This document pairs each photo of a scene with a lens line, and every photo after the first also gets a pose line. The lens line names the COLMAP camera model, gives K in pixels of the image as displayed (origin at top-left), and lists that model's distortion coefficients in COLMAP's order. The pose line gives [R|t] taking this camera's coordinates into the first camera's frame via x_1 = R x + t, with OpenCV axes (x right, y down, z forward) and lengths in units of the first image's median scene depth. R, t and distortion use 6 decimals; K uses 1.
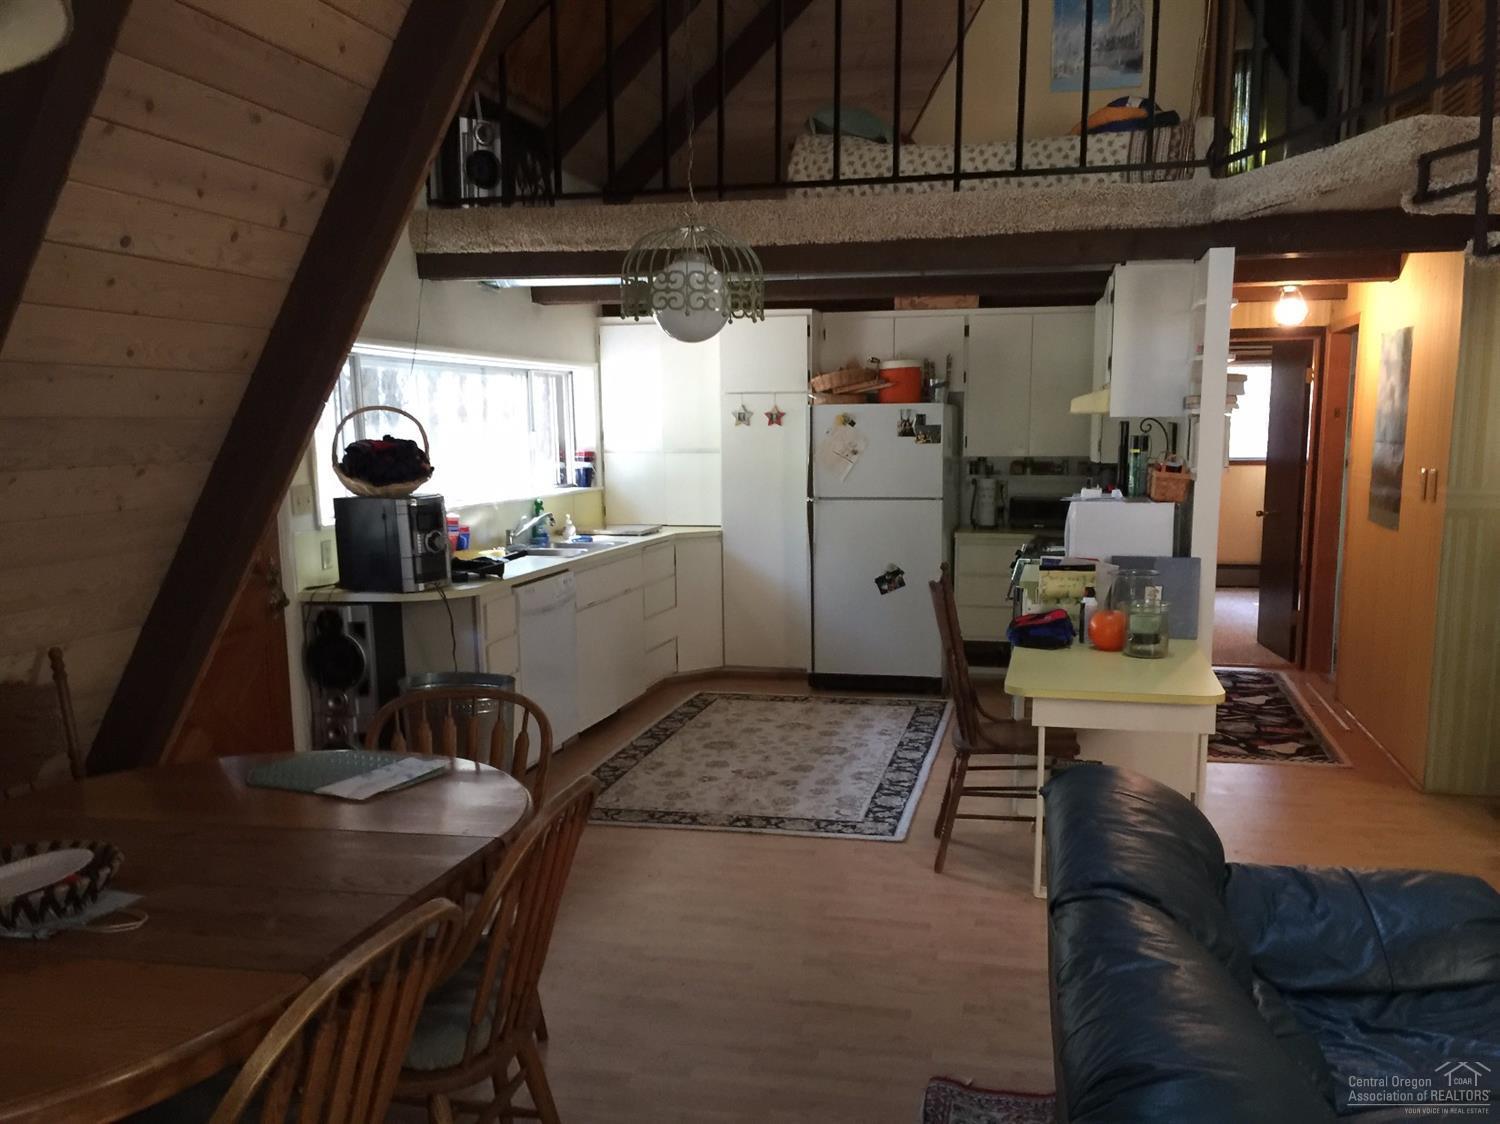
lens RADIAL K [[1279.6, 0, 791.4], [0, 1279.6, 606.1], [0, 0, 1]] dist [0.084619, -0.115385]
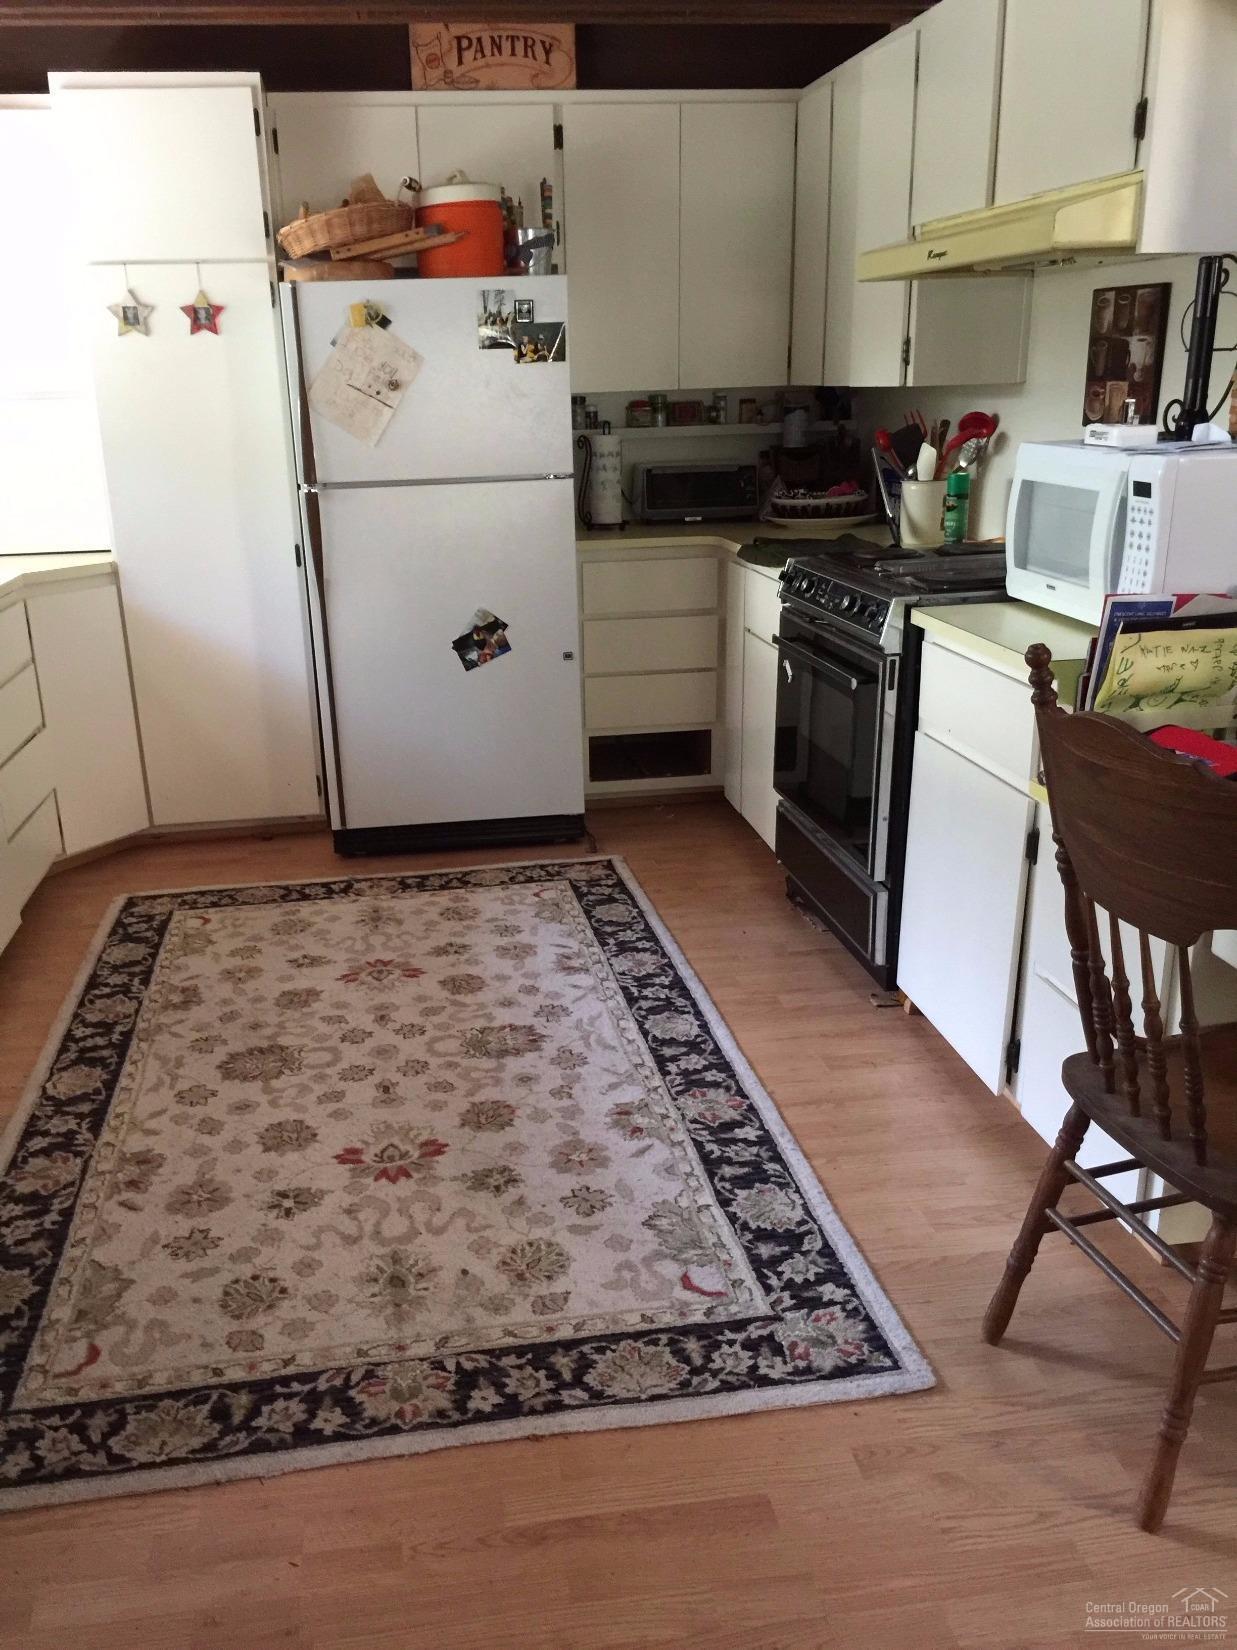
lens RADIAL K [[1407.6, 0, 552.1], [0, 1407.6, 875.1], [0, 0, 1]] dist [0.084619, -0.115385]
pose [[0.940919, -0.132703, 0.311547, -0.106770], [0.072769, 0.977760, 0.196700, -0.046646], [-0.330721, -0.162407, 0.929649, 0.530888]]
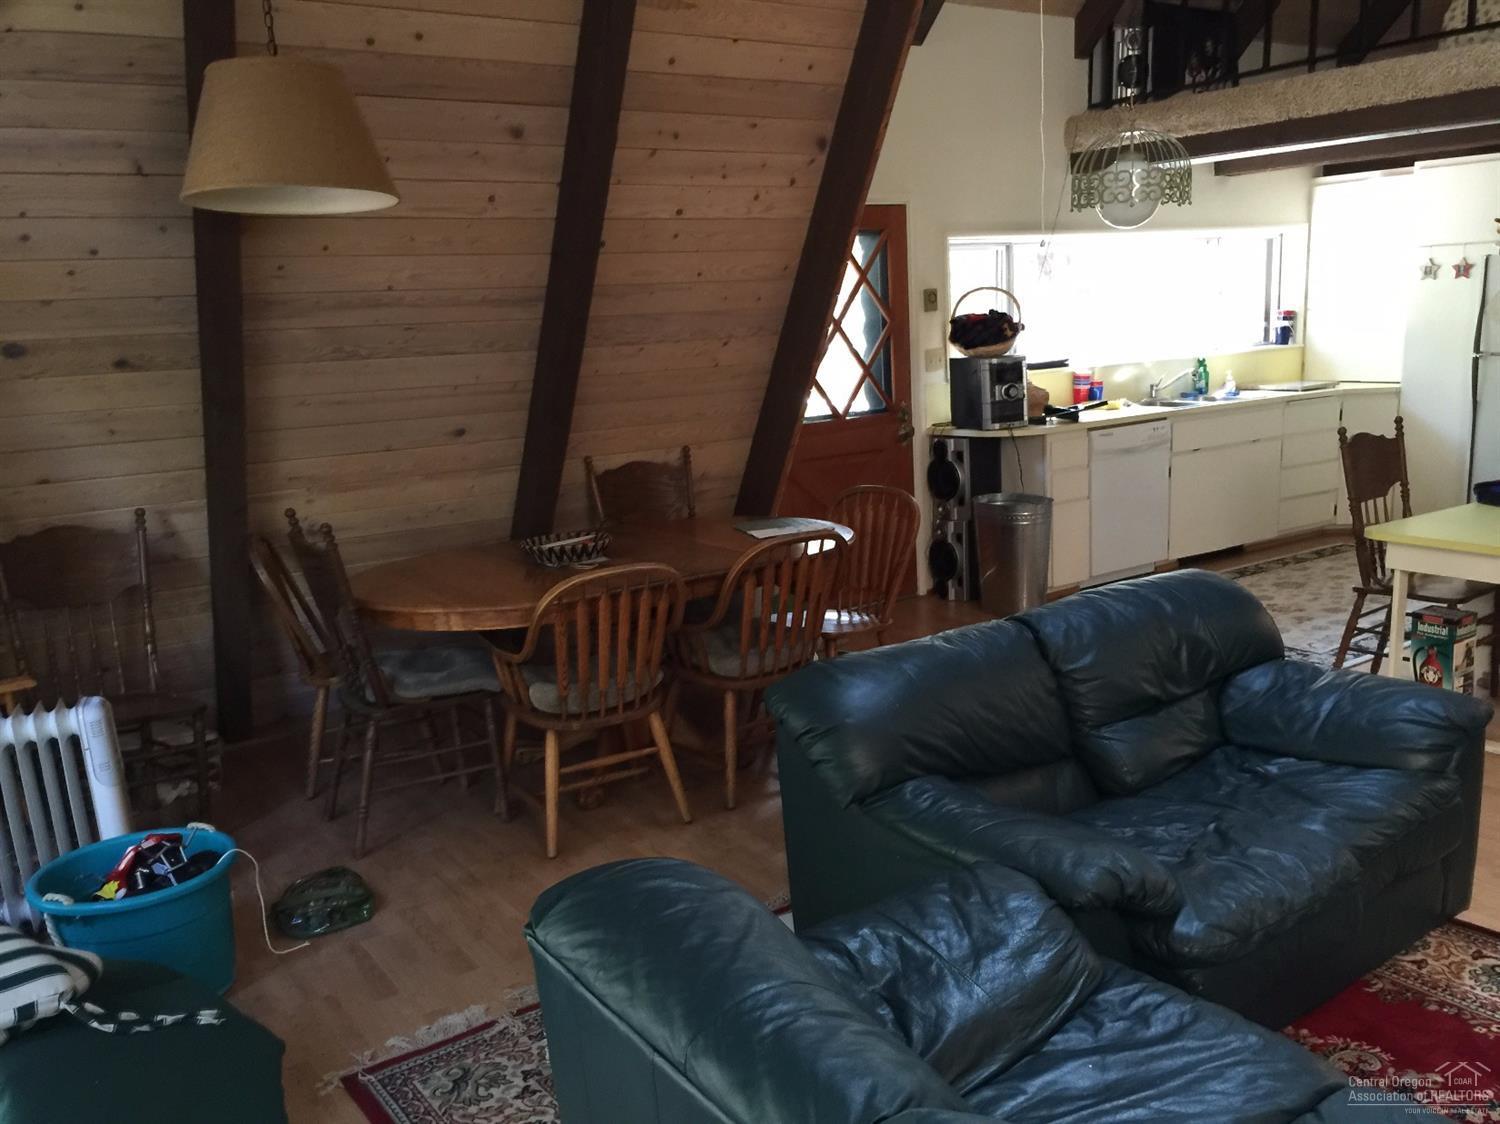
lens RADIAL K [[1279.6, 0, 791.4], [0, 1279.6, 606.1], [0, 0, 1]] dist [0.084619, -0.115385]
pose [[0.735271, 0.127723, -0.665630, 0.378903], [-0.055404, 0.990123, 0.128787, 0.008194], [0.675505, -0.057814, 0.735085, -0.102196]]
